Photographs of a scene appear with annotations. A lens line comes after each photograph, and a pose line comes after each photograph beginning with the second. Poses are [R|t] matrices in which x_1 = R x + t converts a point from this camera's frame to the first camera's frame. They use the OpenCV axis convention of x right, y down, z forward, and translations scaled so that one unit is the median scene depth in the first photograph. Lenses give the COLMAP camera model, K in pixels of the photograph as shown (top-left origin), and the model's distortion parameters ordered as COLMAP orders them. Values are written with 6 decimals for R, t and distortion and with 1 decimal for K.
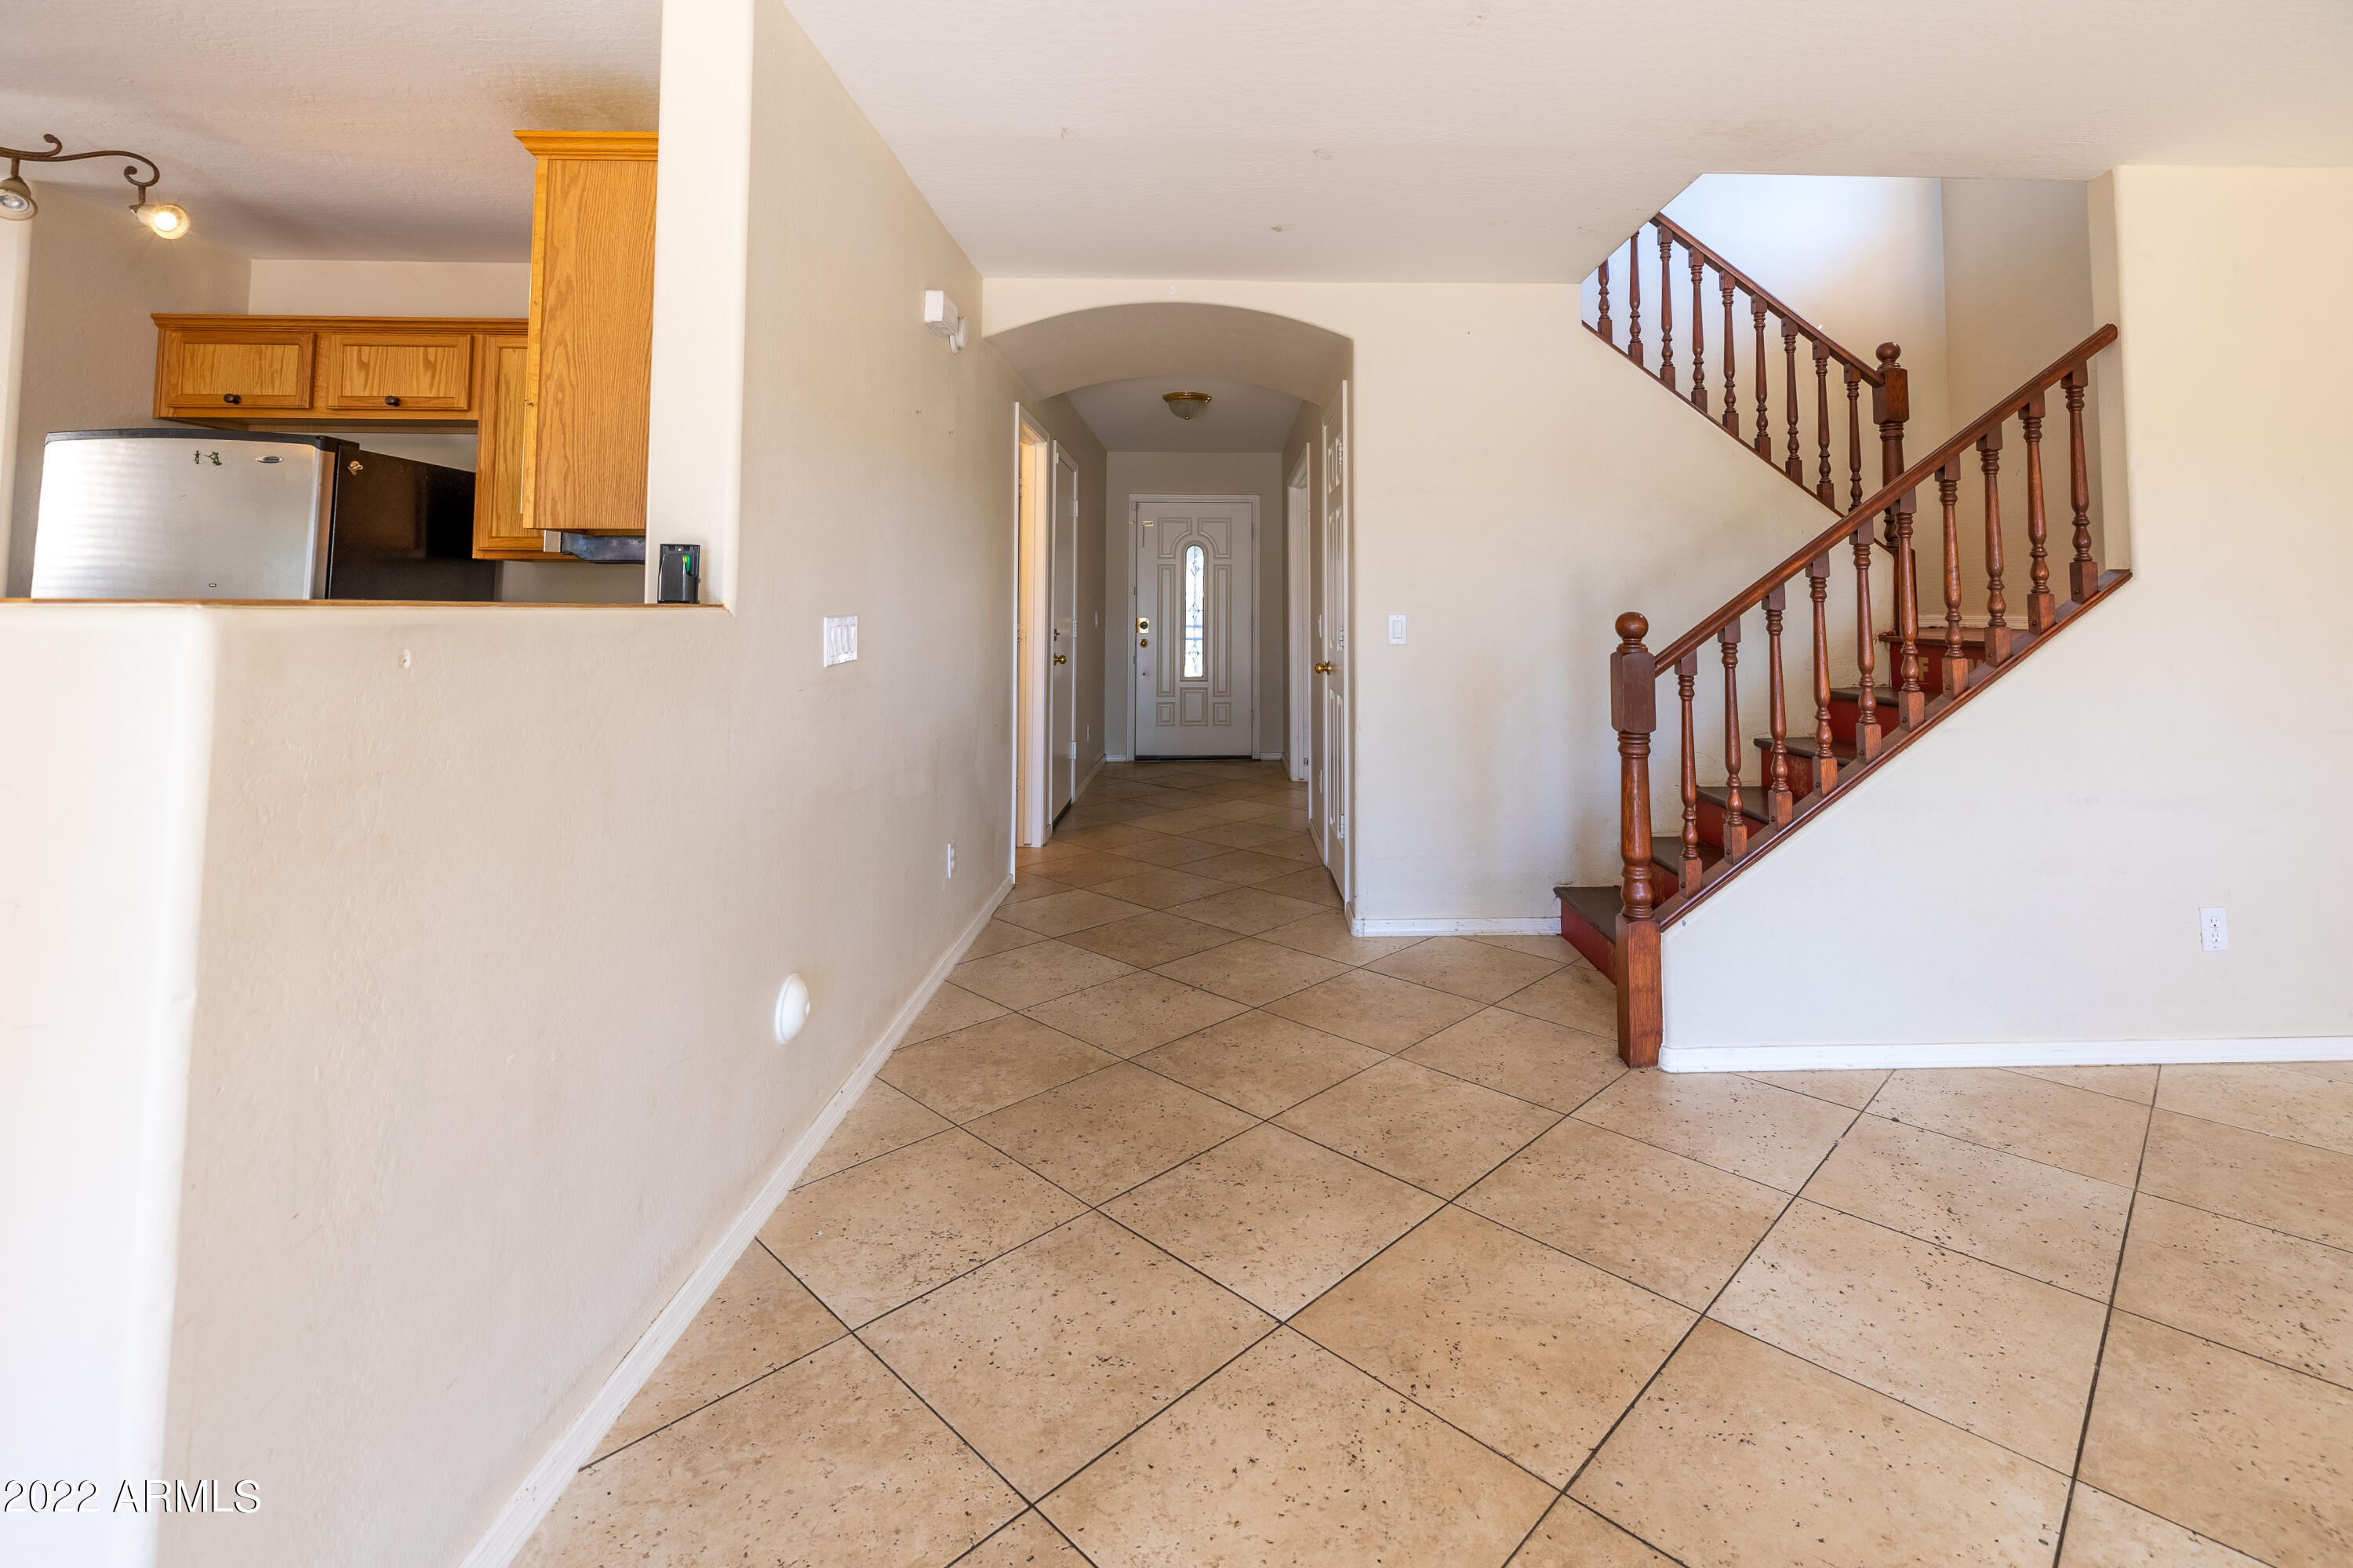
lens RADIAL K [[1073.7, 0, 1238.9], [0, 1073.7, 532.0], [0, 0, 1]] dist [0.014945, -0.001783]
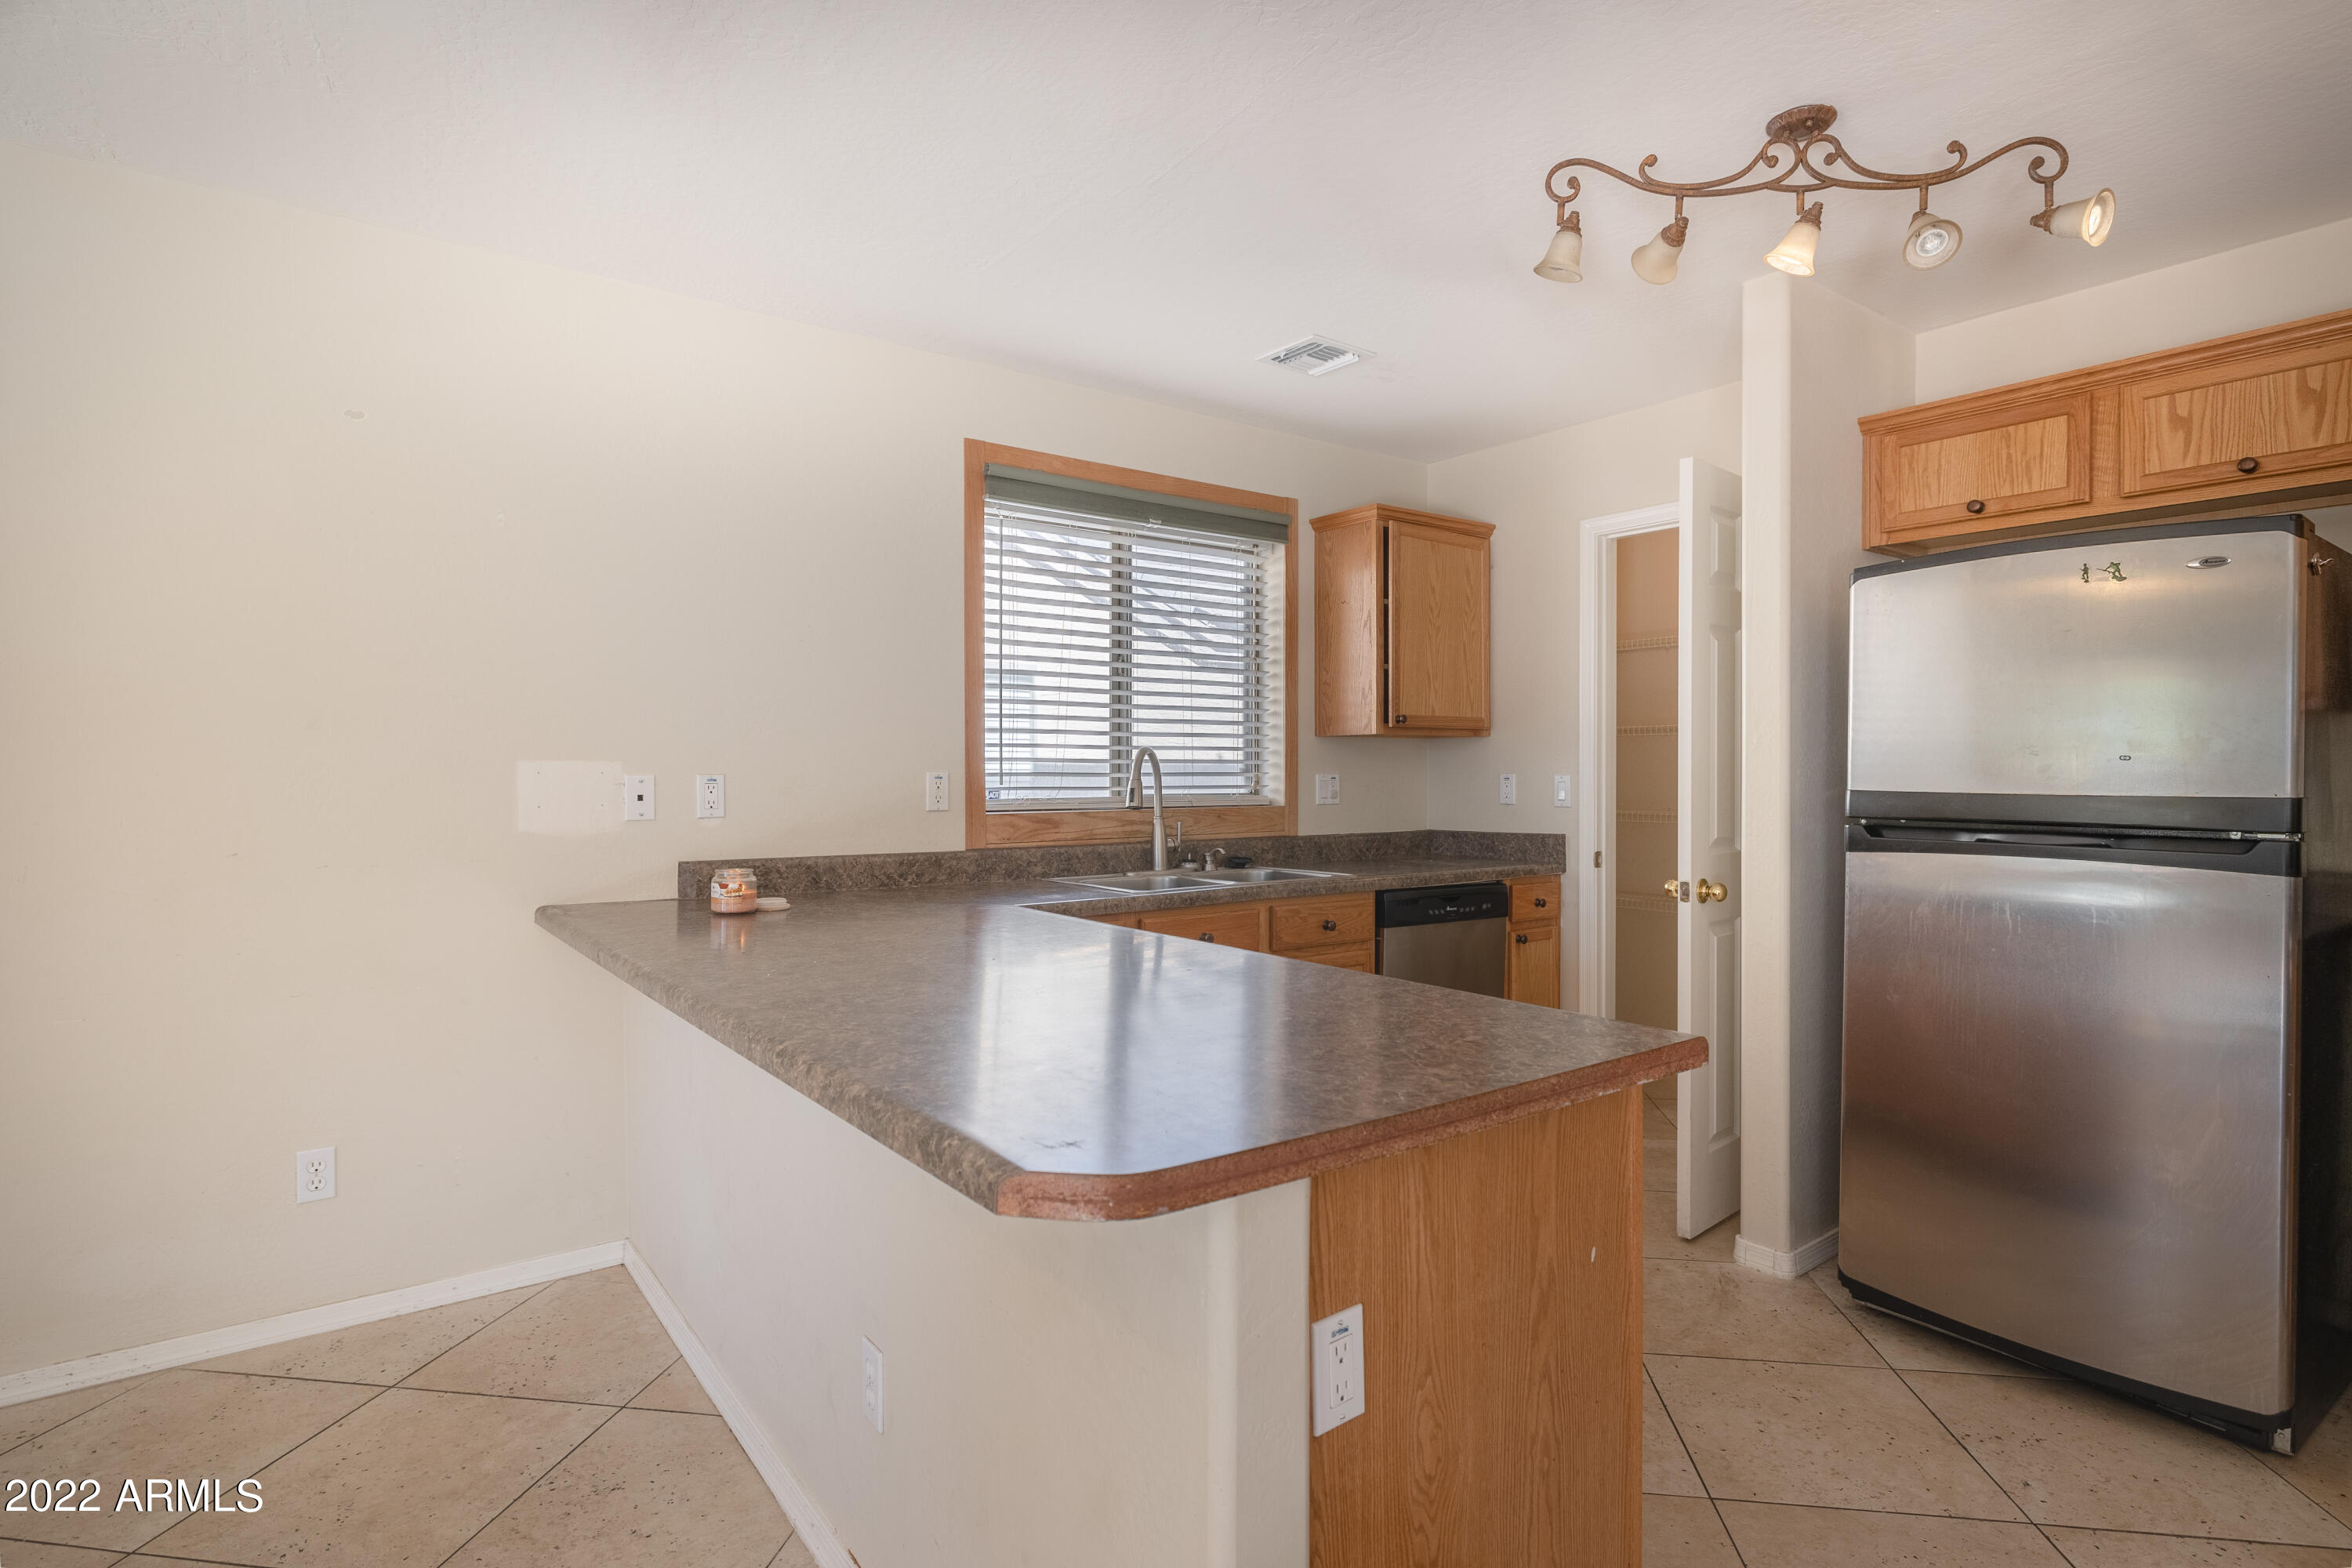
lens RADIAL K [[1174.9, 0, 1185.7], [0, 1174.9, 774.1], [0, 0, 1]] dist [-0.005029, 0.000388]
pose [[0.577803, 0.002966, -0.816171, -0.646269], [0.056988, 0.997406, 0.043969, -0.005722], [0.814184, -0.071917, 0.576135, 0.087118]]
